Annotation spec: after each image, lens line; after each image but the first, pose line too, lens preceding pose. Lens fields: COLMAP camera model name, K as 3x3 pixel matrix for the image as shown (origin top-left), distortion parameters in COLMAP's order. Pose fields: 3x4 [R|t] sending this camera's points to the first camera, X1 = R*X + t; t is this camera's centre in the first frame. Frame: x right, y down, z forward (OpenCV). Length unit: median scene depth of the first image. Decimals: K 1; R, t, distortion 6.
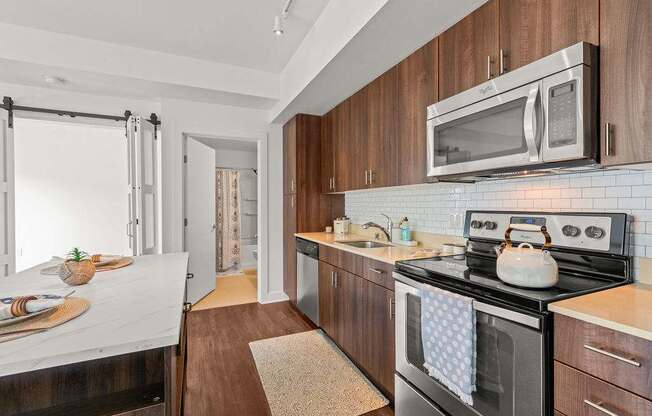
lens RADIAL K [[283.4, 0, 322.2], [0, 283.4, 208.0], [0, 0, 1]] dist [0.000260, -0.000023]
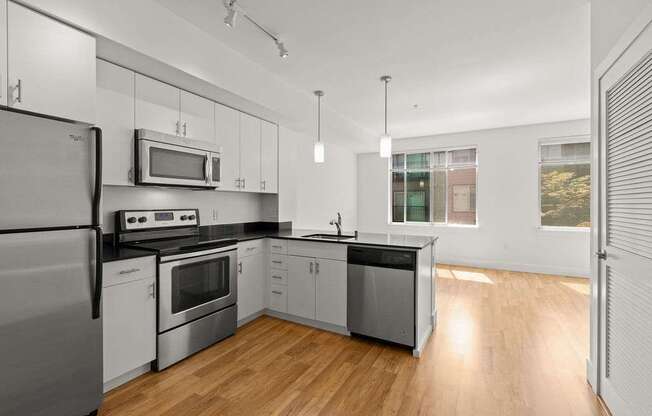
lens RADIAL K [[295.8, 0, 326.0], [0, 295.8, 208.0], [0, 0, 1]] dist [0.001420, 0.000078]
pose [[-0.586115, -0.008610, 0.810182, -0.820441], [0.010154, 0.999787, 0.017971, -0.010650], [-0.810164, 0.018760, -0.585902, 0.784247]]
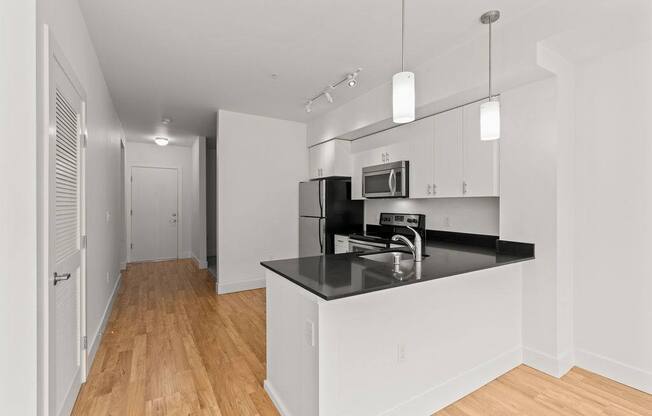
lens RADIAL K [[291.7, 0, 323.4], [0, 291.7, 205.7], [0, 0, 1]] dist [0.003780, 0.000170]
pose [[0.994333, 0.003707, 0.106241, -0.127118], [-0.002744, 0.999954, -0.009210, -0.018177], [-0.106270, 0.008866, 0.994298, -0.920267]]
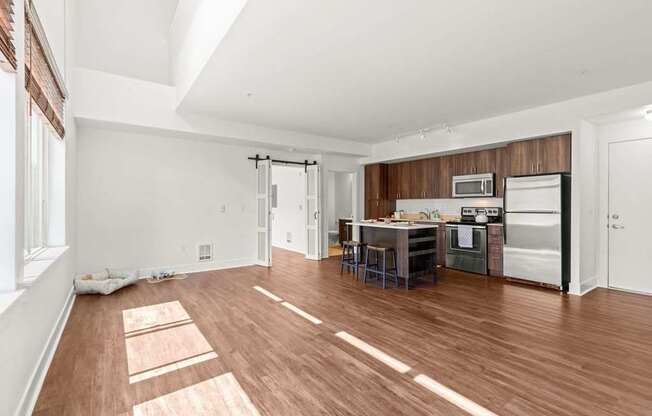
lens RADIAL K [[283.4, 0, 322.2], [0, 283.4, 208.0], [0, 0, 1]] dist [0.000260, -0.000023]
pose [[0.979981, -0.000080, 0.199089, -1.282737], [-0.000124, 0.999999, 0.001014, 0.012075], [-0.199089, -0.001019, 0.979981, -1.401986]]
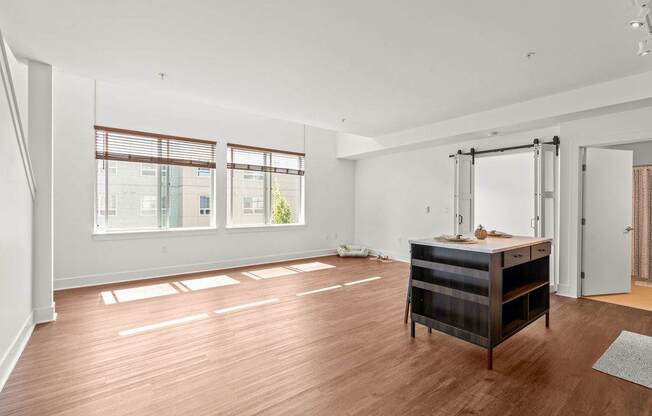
lens RADIAL K [[291.7, 0, 323.4], [0, 291.7, 205.7], [0, 0, 1]] dist [0.003780, 0.000170]
pose [[0.222573, 0.005299, -0.974902, 0.631045], [-0.011062, 0.999935, 0.002910, -0.008718], [0.974853, 0.010137, 0.222617, -0.439270]]
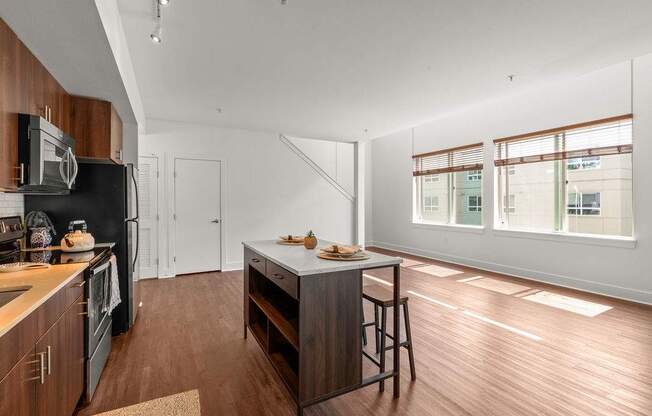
lens RADIAL K [[283.4, 0, 322.2], [0, 283.4, 208.0], [0, 0, 1]] dist [0.000260, -0.000023]
pose [[-0.998118, 0.004519, -0.061160, -0.408004], [0.003028, 0.999696, 0.024457, -0.034116], [0.061252, 0.024226, -0.997828, 1.452255]]
